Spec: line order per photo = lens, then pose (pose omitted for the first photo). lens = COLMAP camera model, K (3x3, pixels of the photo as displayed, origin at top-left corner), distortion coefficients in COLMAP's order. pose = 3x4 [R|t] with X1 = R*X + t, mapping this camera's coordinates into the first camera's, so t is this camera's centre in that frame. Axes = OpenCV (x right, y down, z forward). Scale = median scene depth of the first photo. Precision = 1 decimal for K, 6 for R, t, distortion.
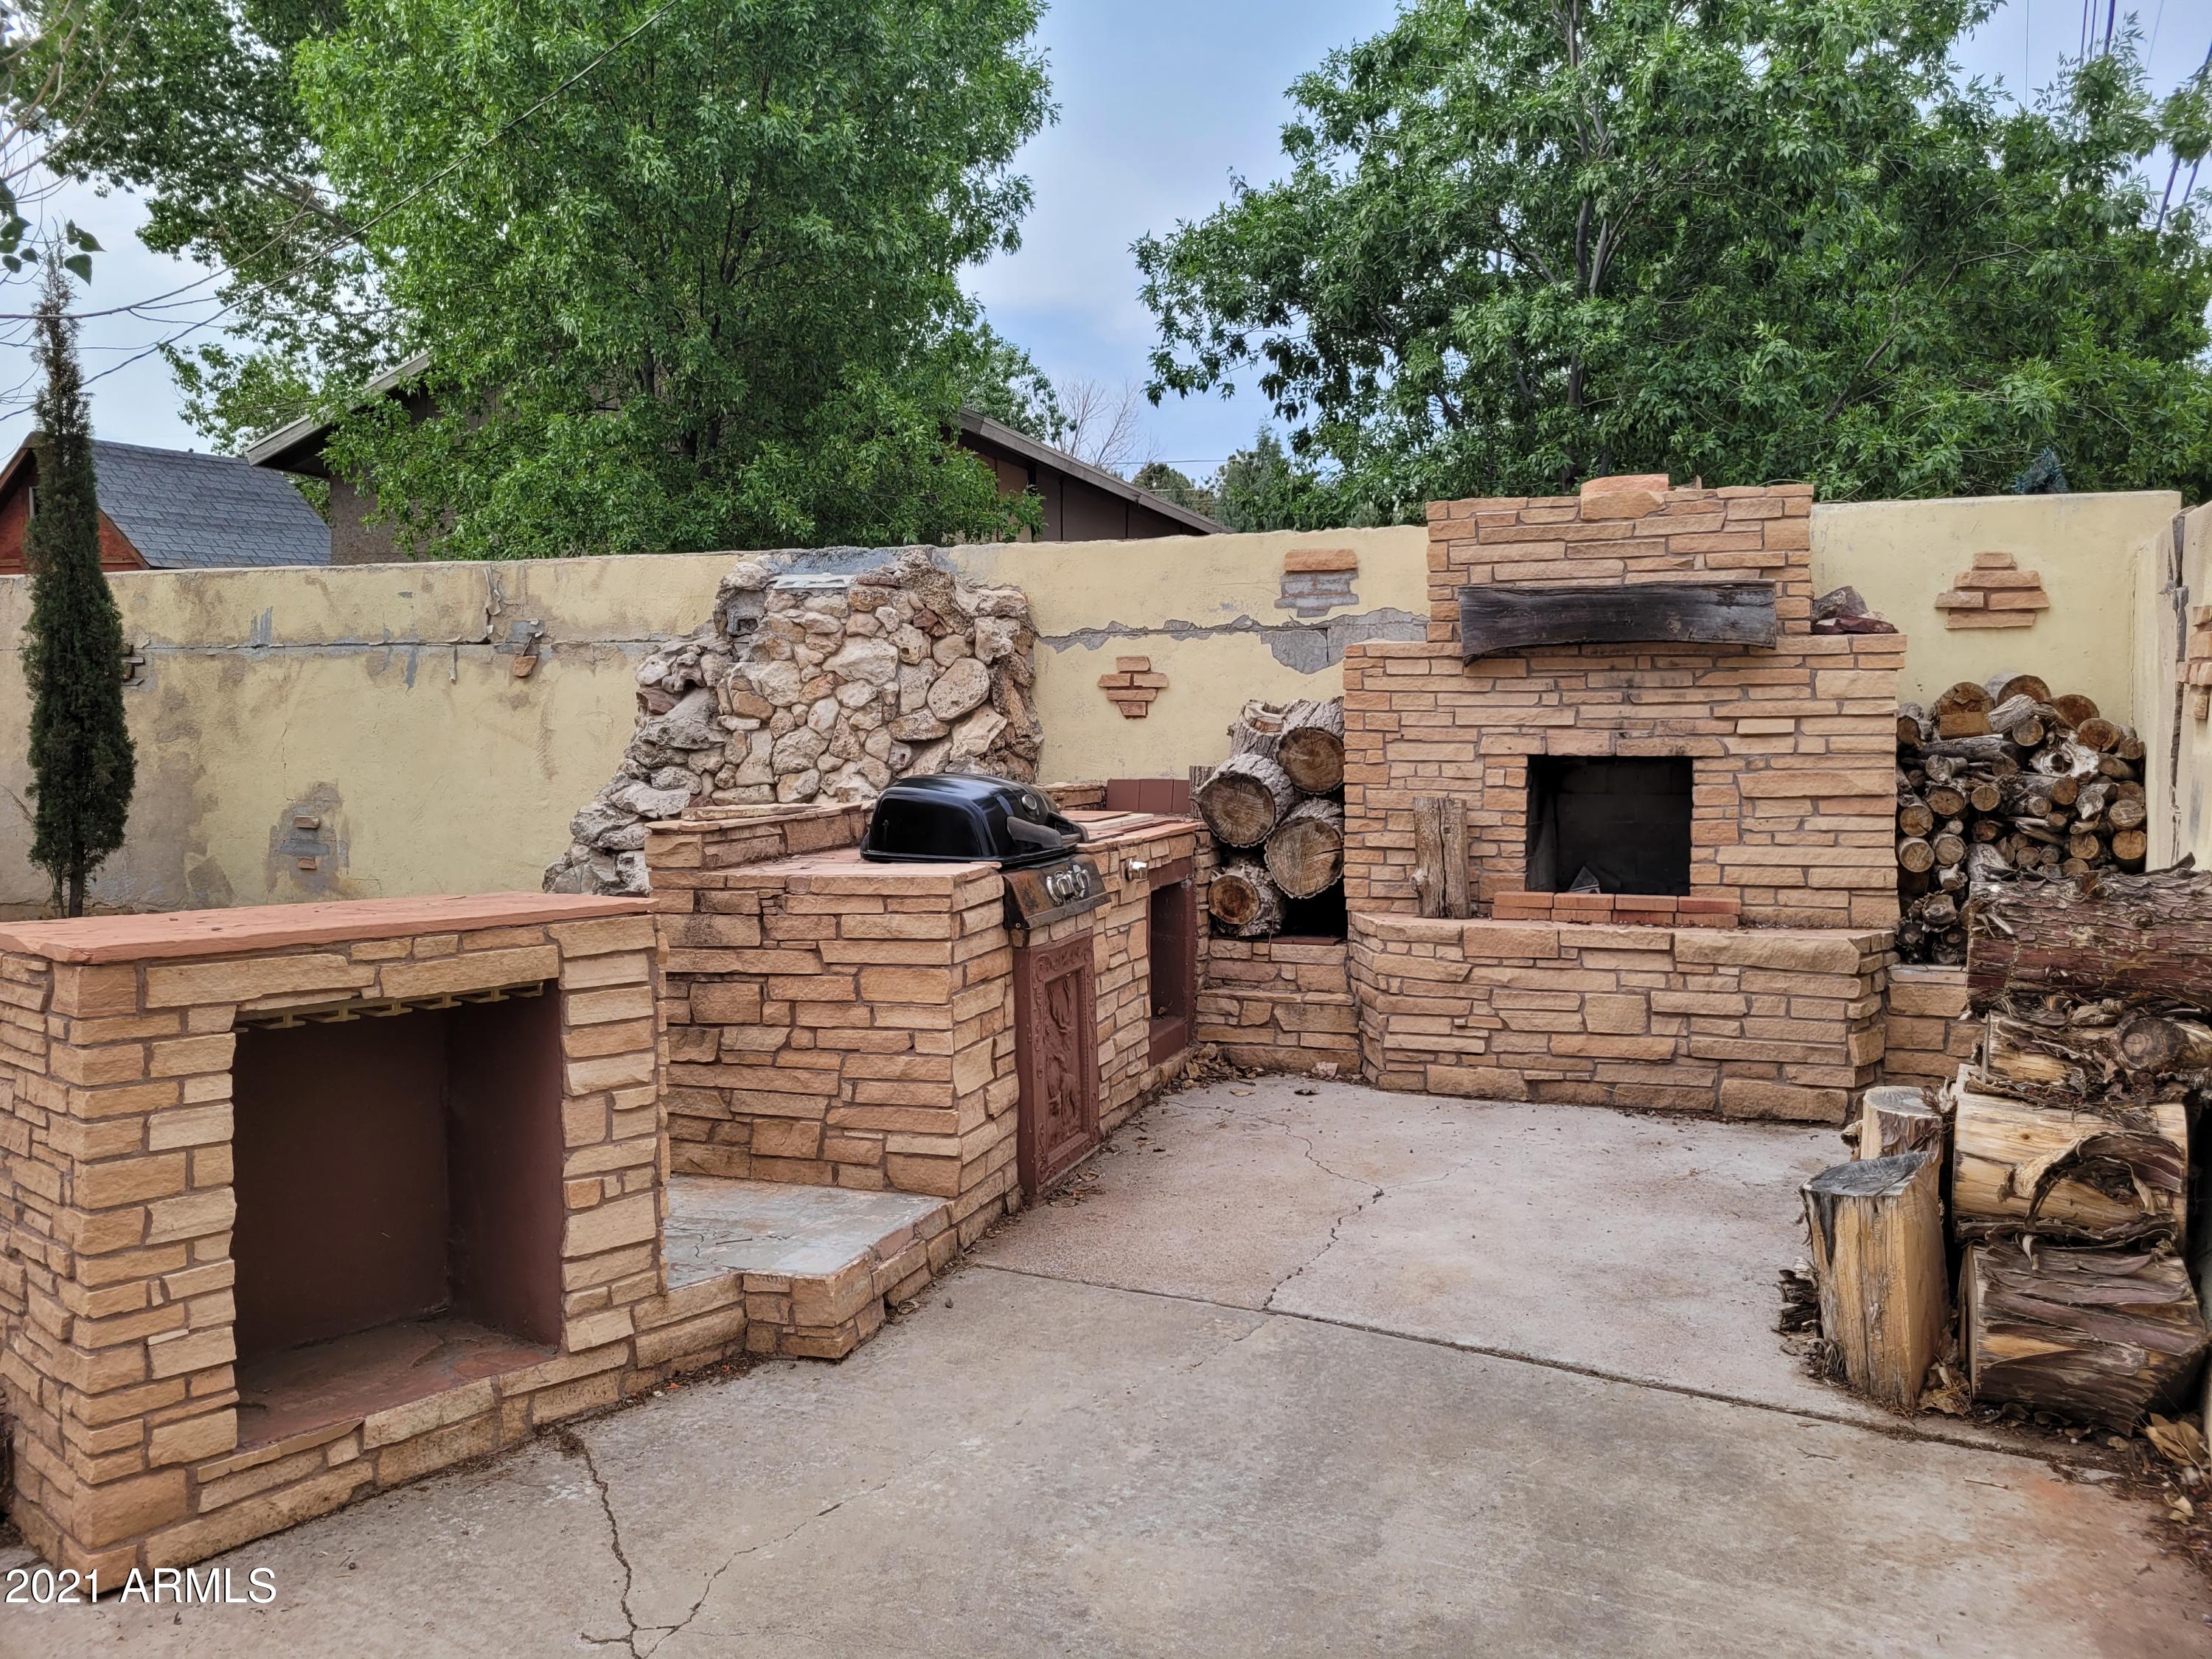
lens RADIAL K [[1690.2, 0, 1109.3], [0, 1690.2, 903.3], [0, 0, 1]] dist [0.014408, -0.001954]
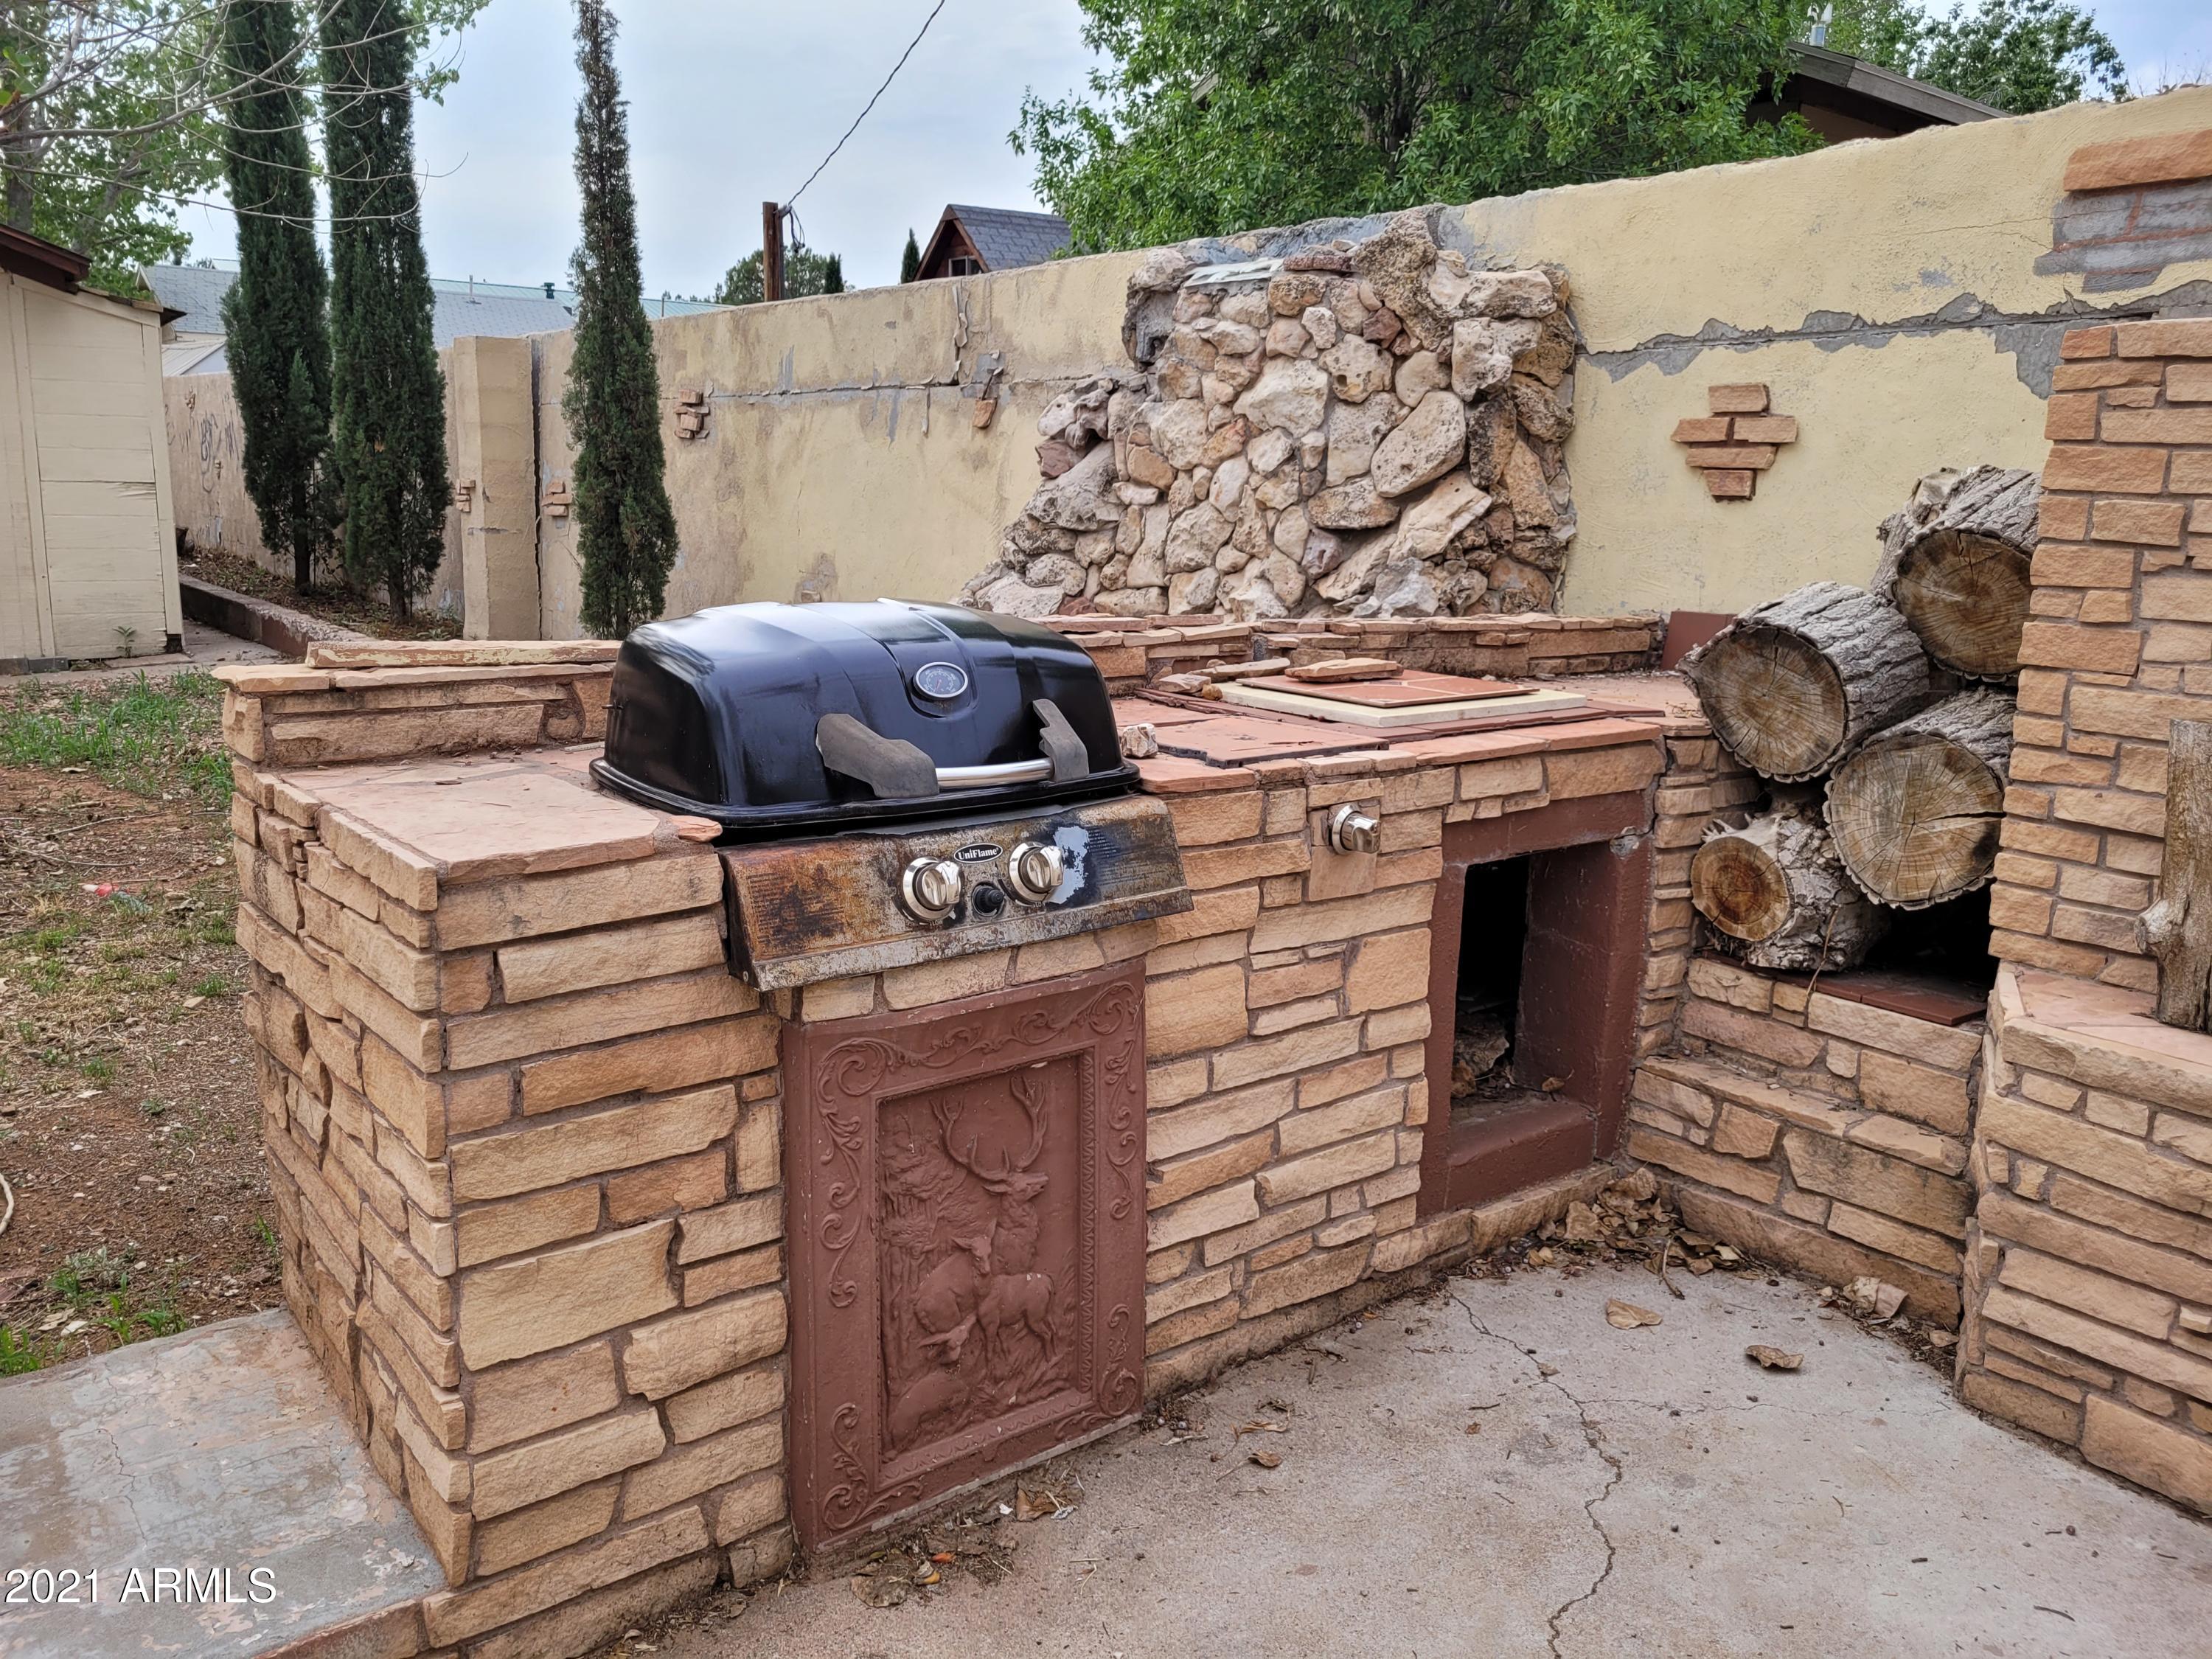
lens RADIAL K [[1653.3, 0, 1106.0], [0, 1653.3, 829.5], [0, 0, 1]] dist [0.038738, -0.026063]
pose [[0.832139, 0.133936, -0.538151, 0.152498], [-0.084635, 0.989701, 0.115449, -0.050155], [0.548071, -0.050523, 0.834905, 0.442387]]
